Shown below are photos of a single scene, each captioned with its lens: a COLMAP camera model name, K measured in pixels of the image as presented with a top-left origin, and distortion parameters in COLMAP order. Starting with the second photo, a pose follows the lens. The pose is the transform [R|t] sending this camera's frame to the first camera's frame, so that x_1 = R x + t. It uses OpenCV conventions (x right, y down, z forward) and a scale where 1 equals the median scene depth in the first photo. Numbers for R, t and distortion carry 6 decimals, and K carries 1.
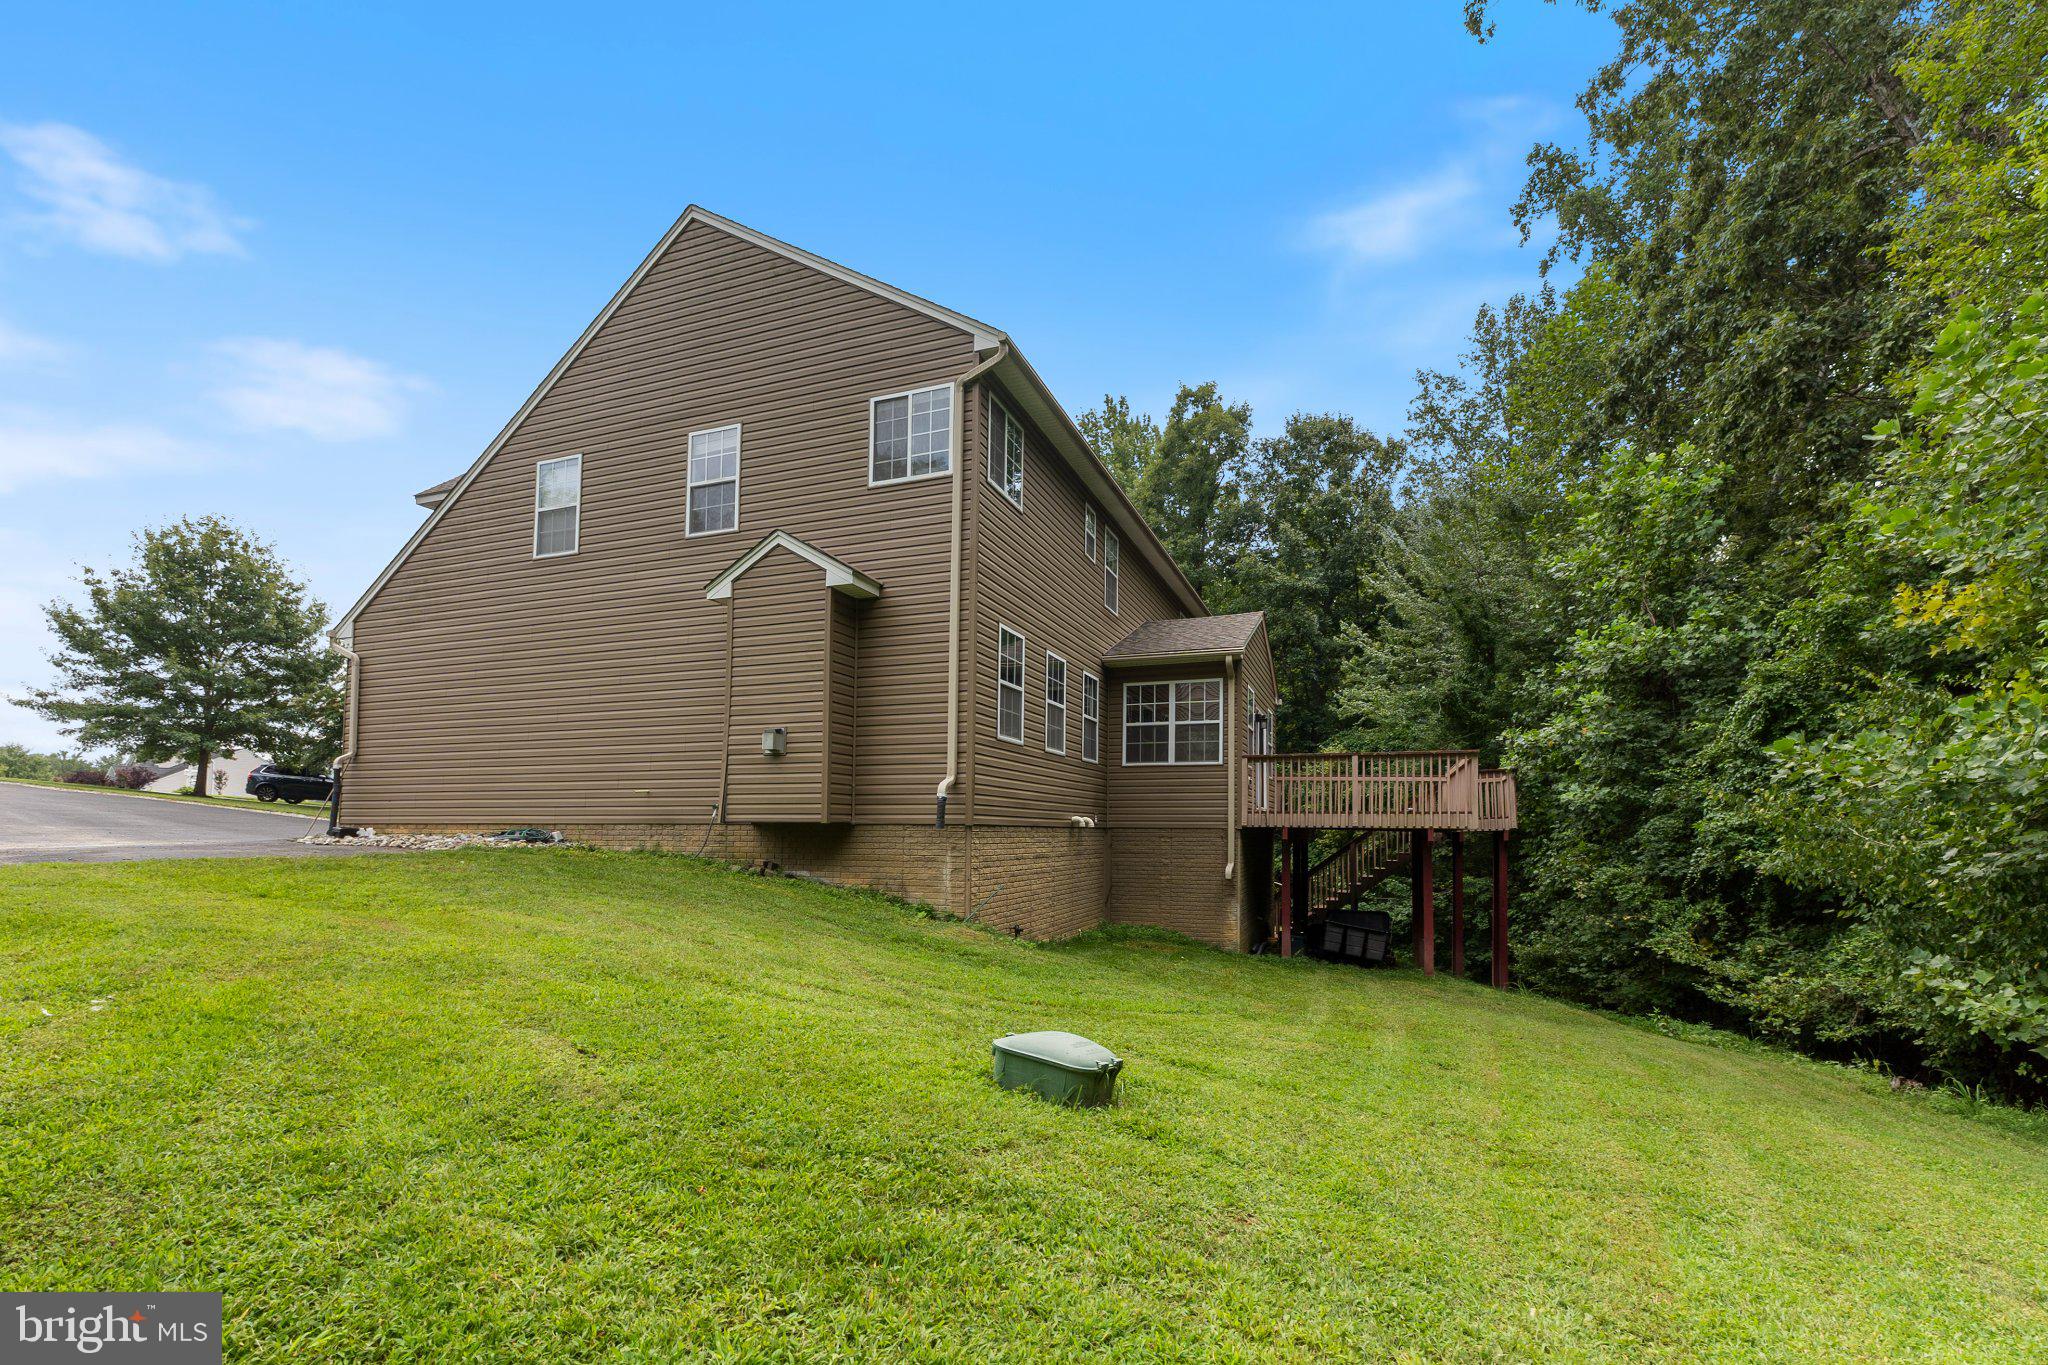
lens RADIAL K [[911.9, 0, 1030.6], [0, 911.9, 770.1], [0, 0, 1]] dist [0.000130, -0.012839]
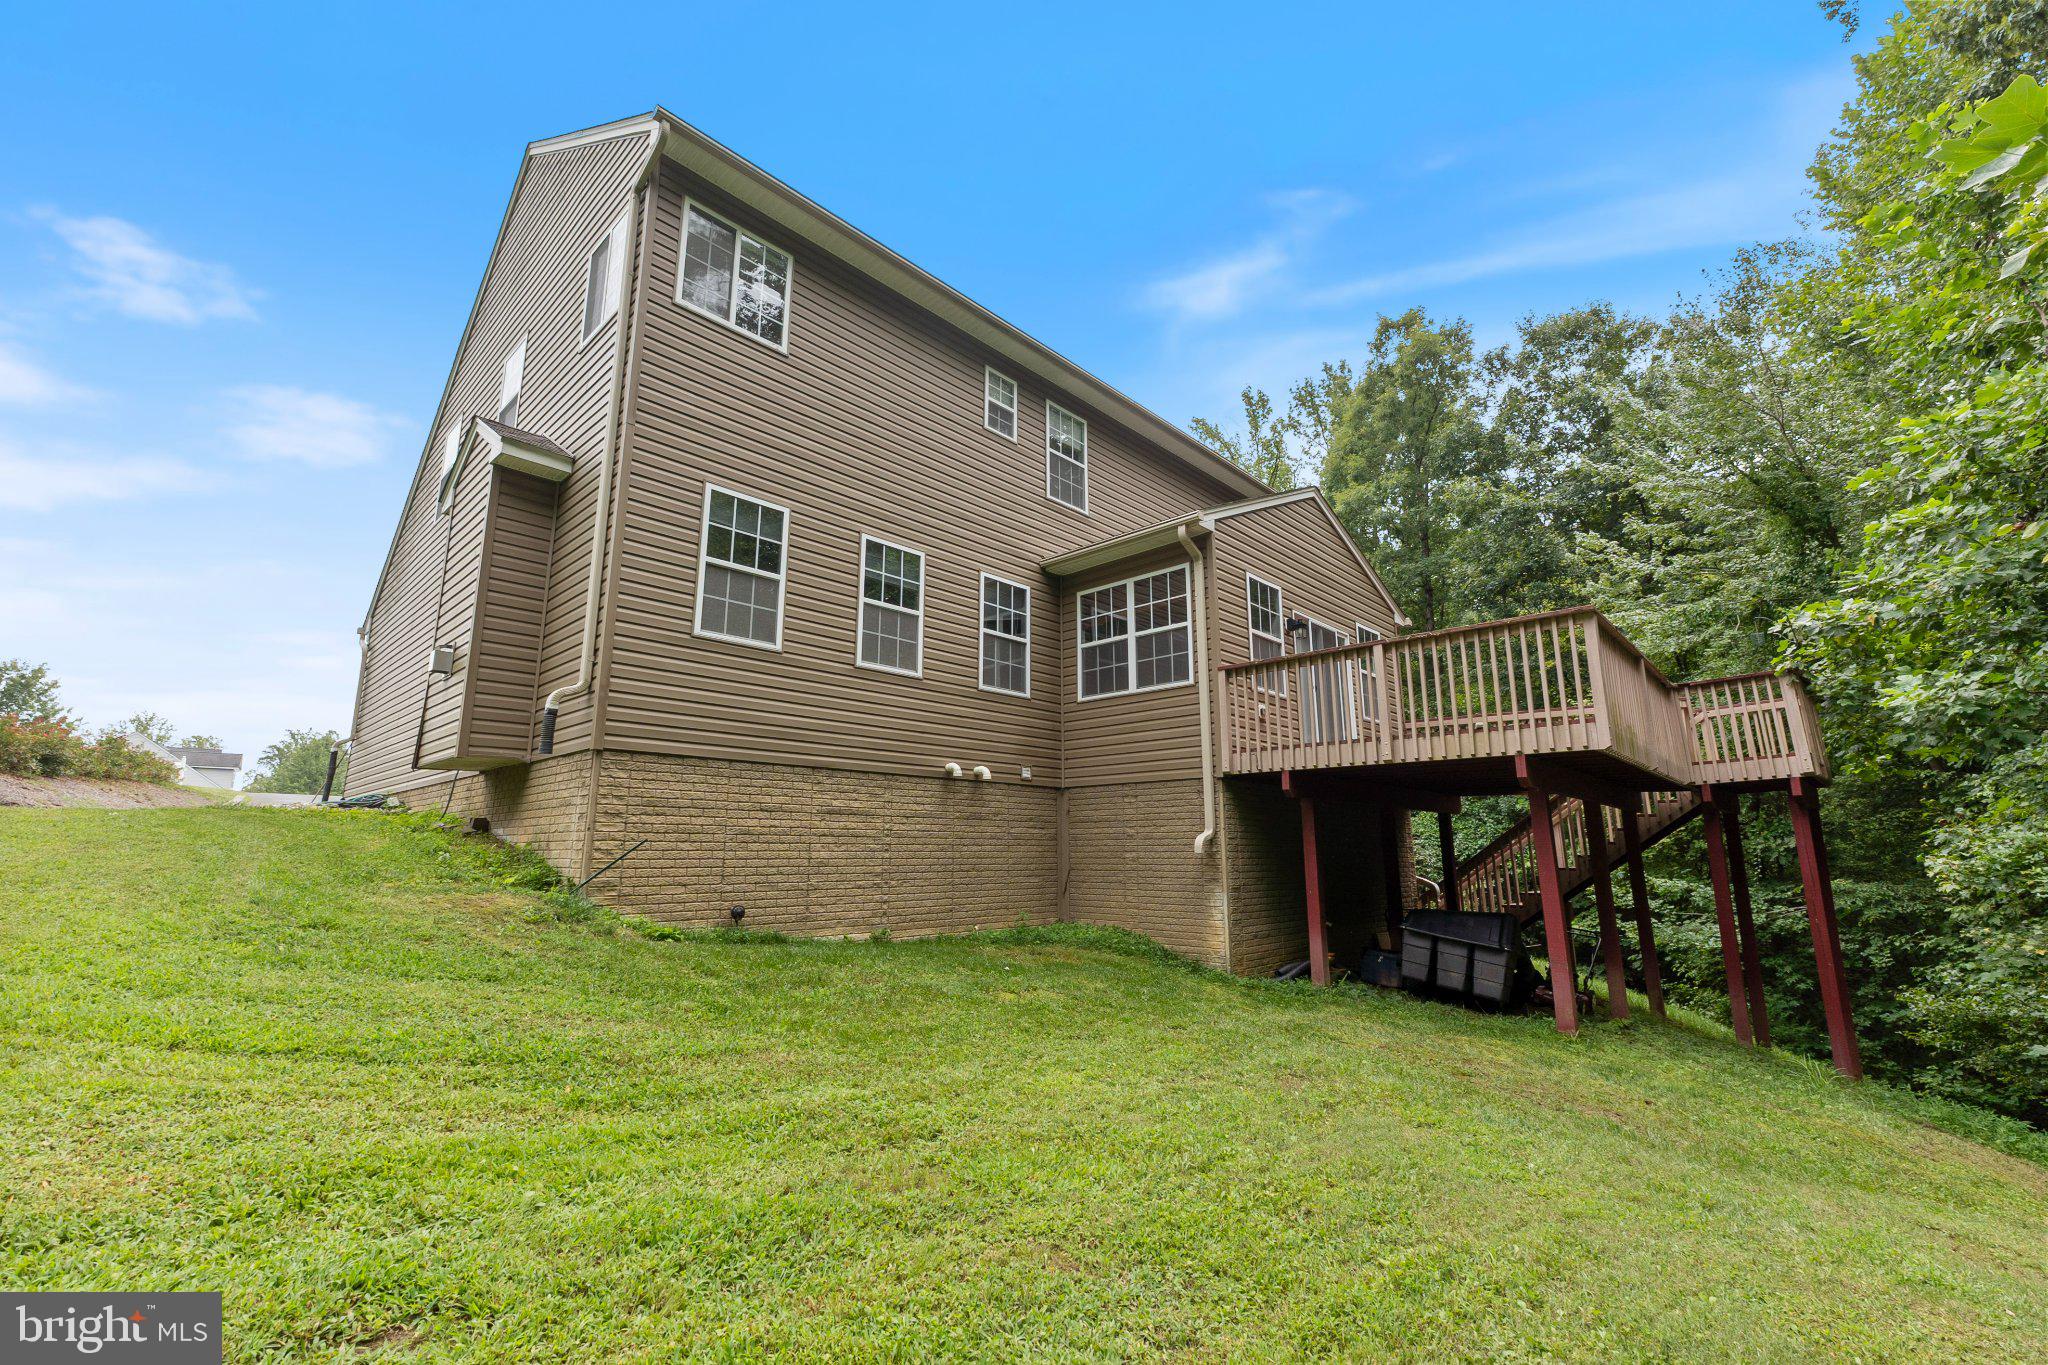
lens RADIAL K [[856.6, 0, 1021.3], [0, 856.6, 673.5], [0, 0, 1]] dist [-0.000153, -0.000345]
pose [[0.917308, -0.088864, -0.388136, 0.334932], [0.032299, 0.988172, -0.149908, 0.076201], [0.396867, 0.124976, 0.909328, 0.359173]]
